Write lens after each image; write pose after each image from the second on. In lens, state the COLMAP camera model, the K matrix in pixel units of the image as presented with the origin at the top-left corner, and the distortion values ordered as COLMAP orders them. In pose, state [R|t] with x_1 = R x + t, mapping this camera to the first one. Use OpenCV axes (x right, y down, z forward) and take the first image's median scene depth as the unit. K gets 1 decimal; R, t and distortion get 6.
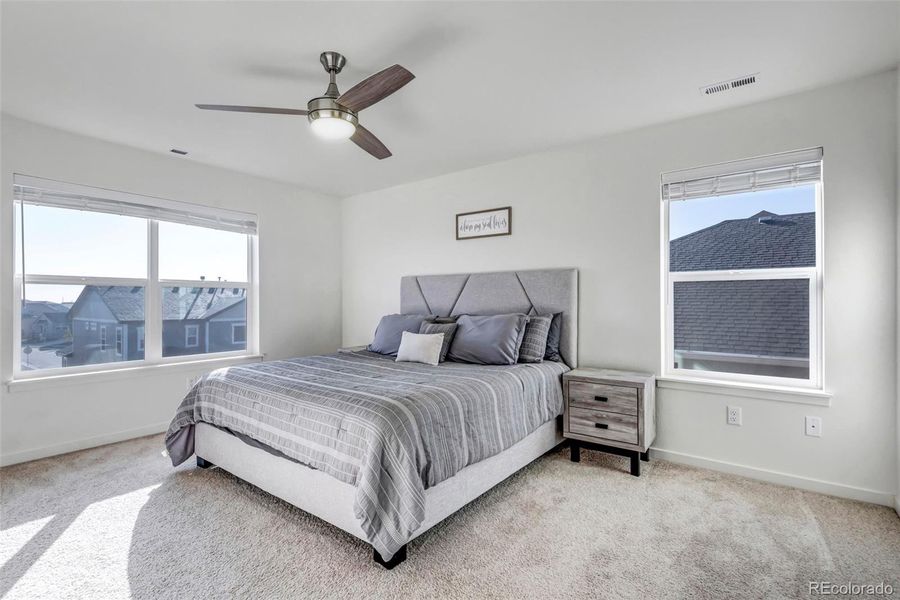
lens RADIAL K [[418.1, 0, 443.9], [0, 418.1, 297.6], [0, 0, 1]] dist [0.032803, -0.000373]
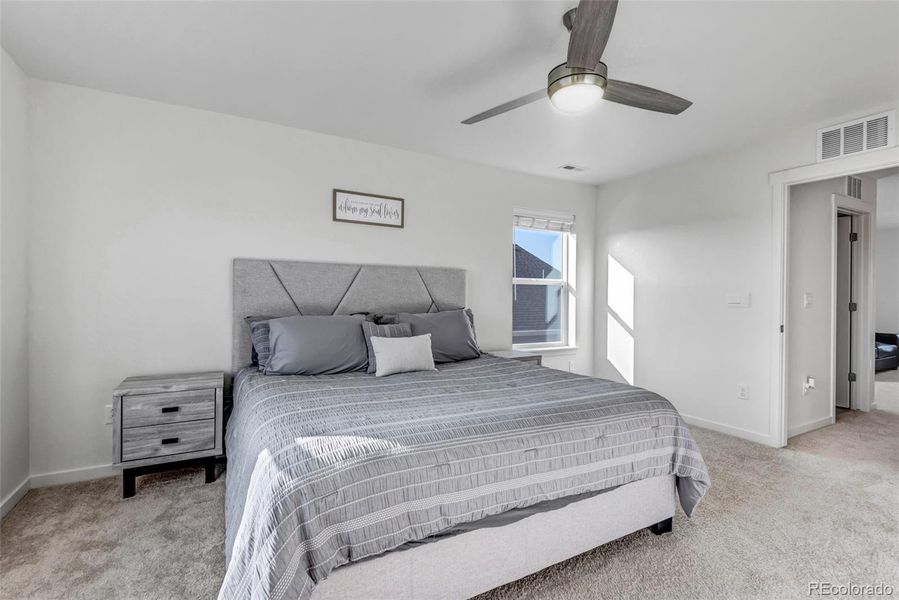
lens RADIAL K [[417.6, 0, 443.4], [0, 417.6, 297.6], [0, 0, 1]] dist [0.032803, -0.000373]
pose [[0.400630, 0.001052, 0.916239, -0.684359], [-0.014649, 0.999879, 0.005257, 0.002967], [-0.916123, -0.015528, 0.400597, 0.528875]]
